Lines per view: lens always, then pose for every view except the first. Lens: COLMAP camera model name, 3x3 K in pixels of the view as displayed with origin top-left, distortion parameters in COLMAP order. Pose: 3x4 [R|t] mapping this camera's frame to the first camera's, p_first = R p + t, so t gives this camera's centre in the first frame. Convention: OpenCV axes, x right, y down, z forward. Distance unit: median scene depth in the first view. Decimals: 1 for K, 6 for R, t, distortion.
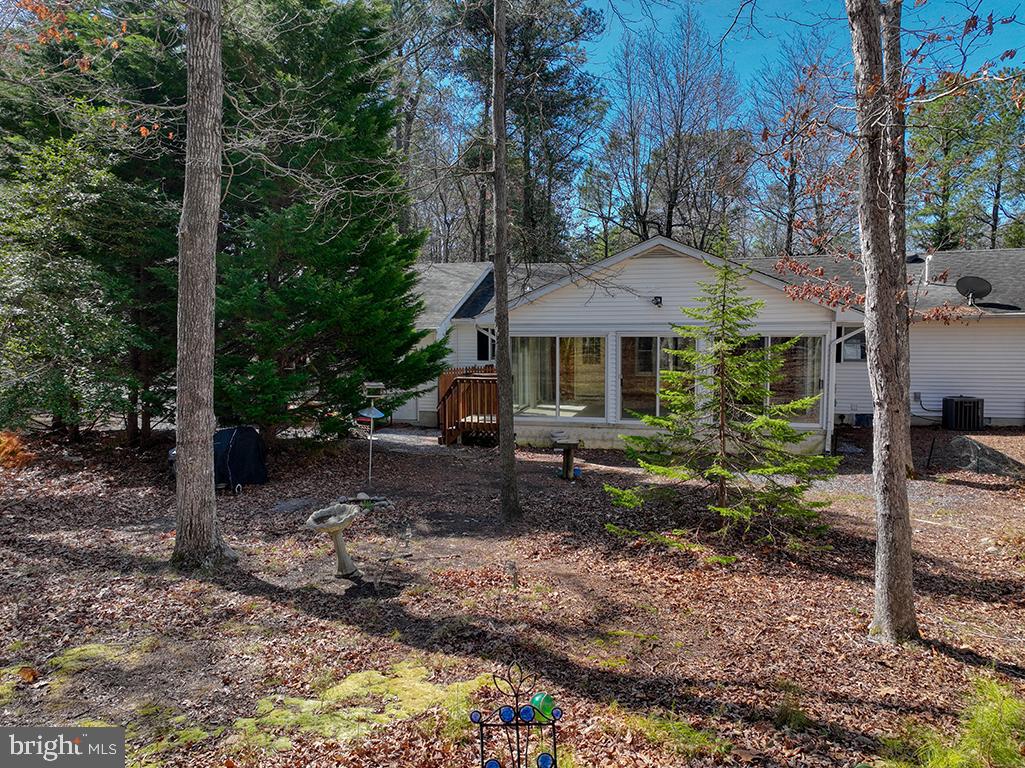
lens RADIAL K [[717.8, 0, 512.5], [0, 717.8, 384.0], [0, 0, 1]] dist [0.002082, 0.003877]
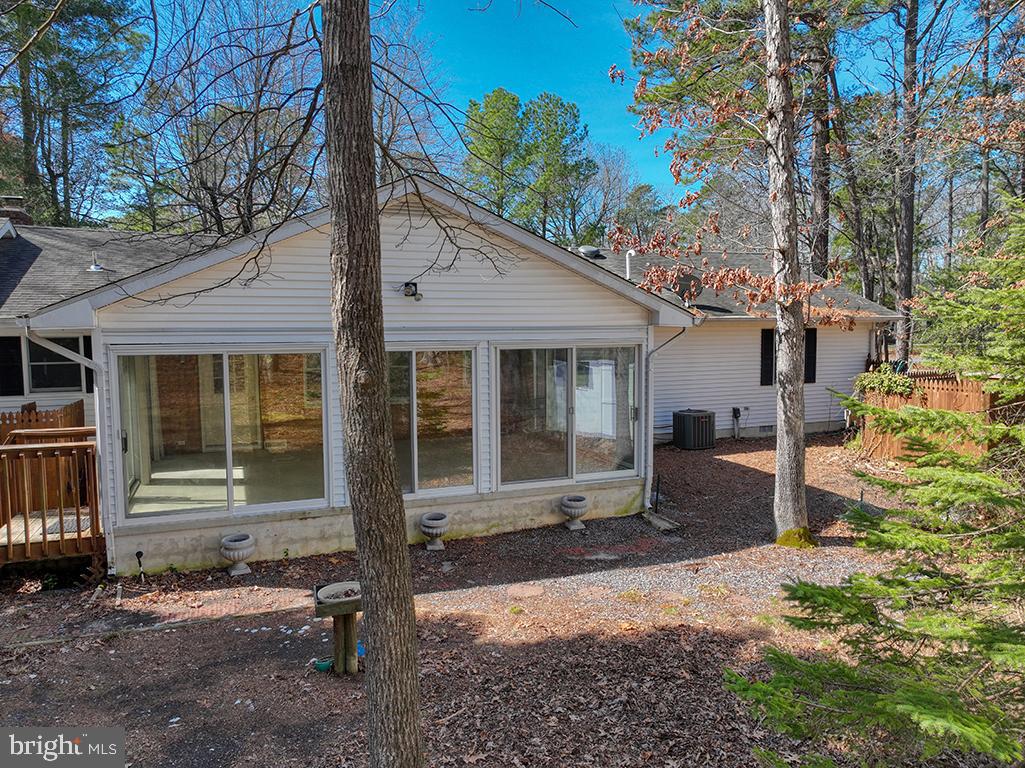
lens RADIAL K [[717.8, 0, 512.5], [0, 717.8, 384.0], [0, 0, 1]] dist [0.002082, 0.003877]
pose [[0.800126, -0.048311, 0.597883, -0.082306], [0.047641, 0.998721, 0.016944, -0.043279], [-0.597937, 0.014926, 0.801404, 0.463088]]
